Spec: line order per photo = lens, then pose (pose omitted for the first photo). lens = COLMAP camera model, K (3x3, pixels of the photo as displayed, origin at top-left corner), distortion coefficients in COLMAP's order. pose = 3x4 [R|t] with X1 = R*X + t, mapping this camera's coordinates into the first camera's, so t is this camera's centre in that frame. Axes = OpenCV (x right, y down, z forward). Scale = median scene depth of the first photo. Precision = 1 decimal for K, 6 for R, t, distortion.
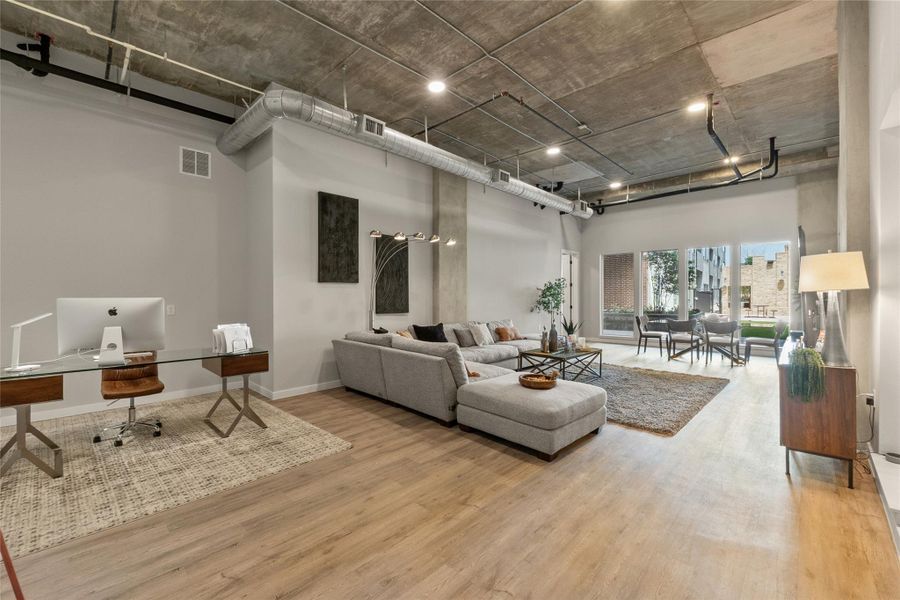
lens RADIAL K [[380.6, 0, 443.9], [0, 380.6, 298.7], [0, 0, 1]] dist [-0.006874, 0.000114]
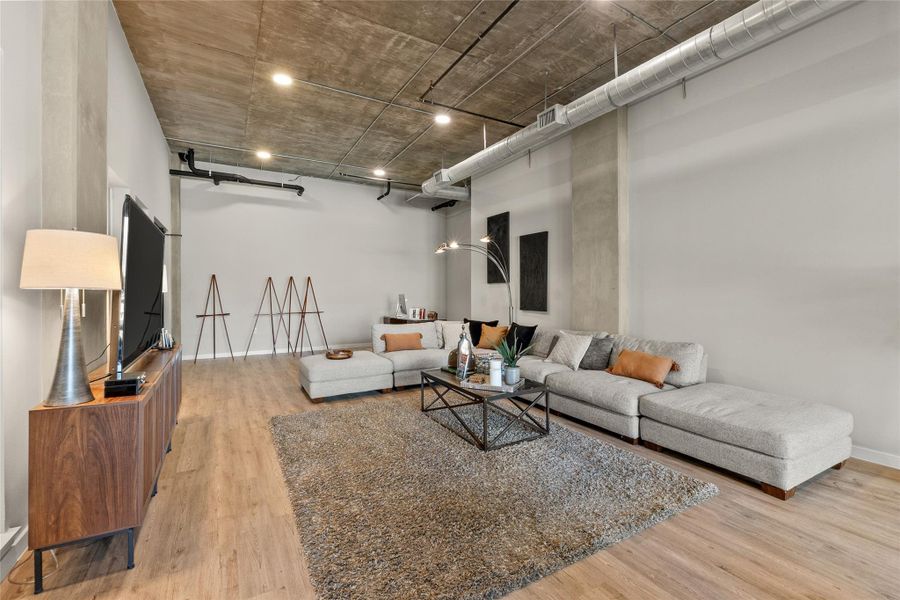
lens RADIAL K [[388.5, 0, 453.5], [0, 388.5, 292.0], [0, 0, 1]] dist [-0.008713, 0.001374]
pose [[-0.264298, 0.000146, -0.964441, 1.219788], [-0.007129, 0.999972, 0.002105, -0.016518], [0.964415, 0.007432, -0.264289, 1.438571]]
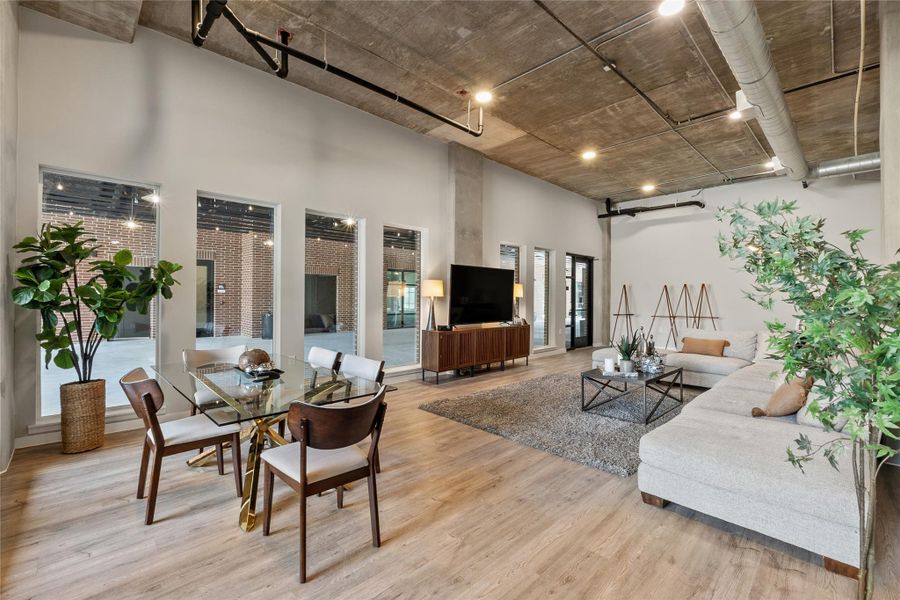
lens RADIAL K [[388.5, 0, 450.4], [0, 388.5, 297.7], [0, 0, 1]] dist [-0.008713, 0.001374]
pose [[-0.999758, -0.002220, 0.021869, 0.853688], [-0.001958, 0.999926, 0.011972, -0.029778], [-0.021894, 0.011926, -0.999689, 2.291803]]
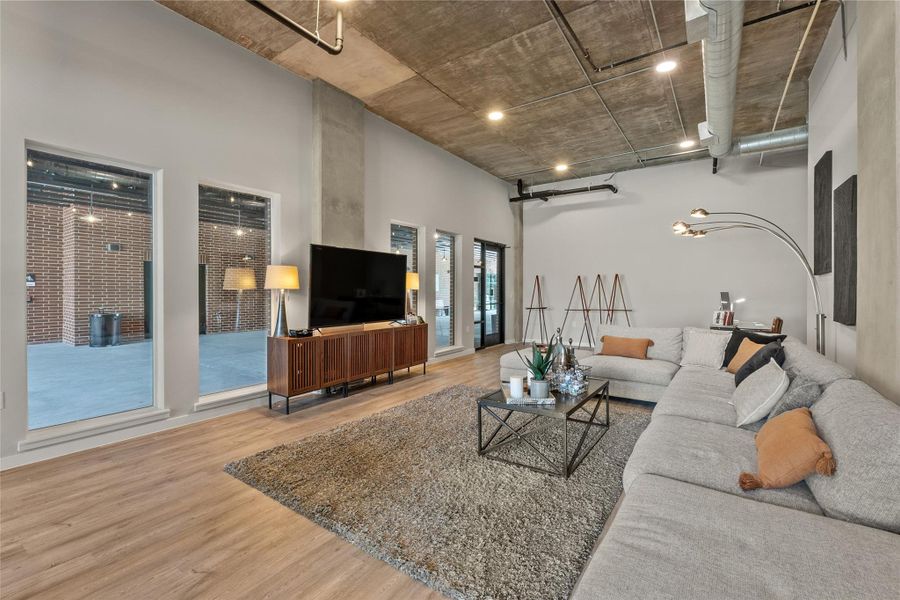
lens RADIAL K [[388.5, 0, 449.4], [0, 388.5, 294.0], [0, 0, 1]] dist [-0.008713, 0.001374]
pose [[-0.984461, 0.005585, -0.175513, 0.708935], [0.002047, 0.999791, 0.020332, -0.024117], [0.175590, 0.019657, -0.984267, 1.955789]]
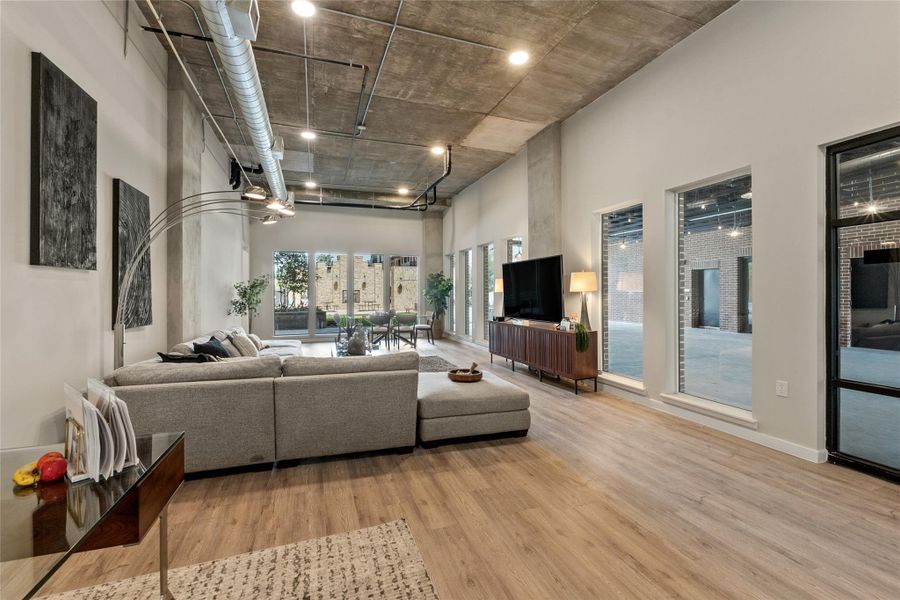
lens RADIAL K [[380.6, 0, 452.5], [0, 380.6, 294.6], [0, 0, 1]] dist [-0.006874, 0.000114]
pose [[0.428774, -0.003175, 0.903406, -0.585239], [0.010303, 0.999946, -0.001375, -0.005920], [-0.903353, 0.009898, 0.428784, 0.462682]]
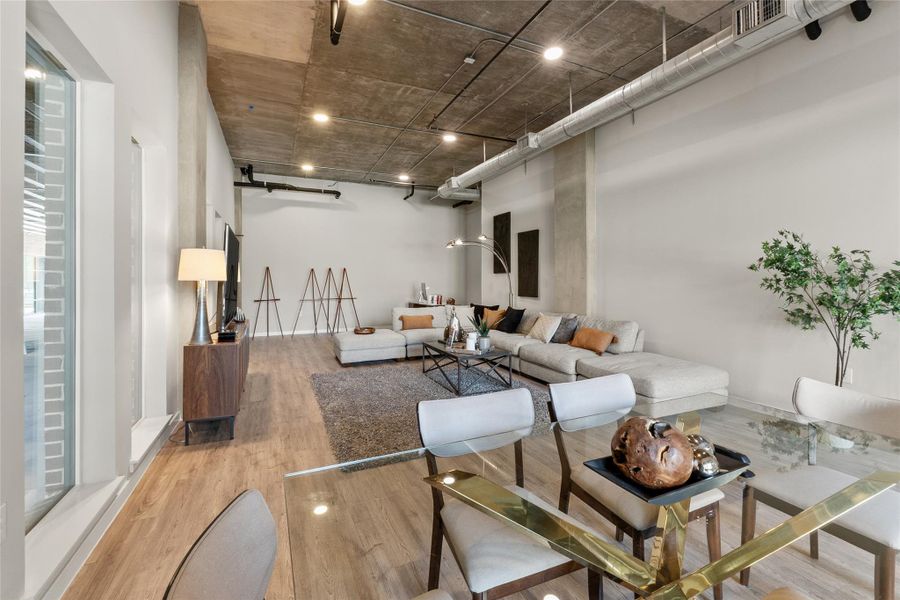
lens RADIAL K [[388.5, 0, 457.2], [0, 388.5, 278.3], [0, 0, 1]] dist [-0.008713, 0.001374]
pose [[-0.349167, -0.004544, -0.937049, 1.439294], [-0.006132, 0.999978, -0.002564, -0.020587], [0.937040, 0.004850, -0.349188, 1.639303]]
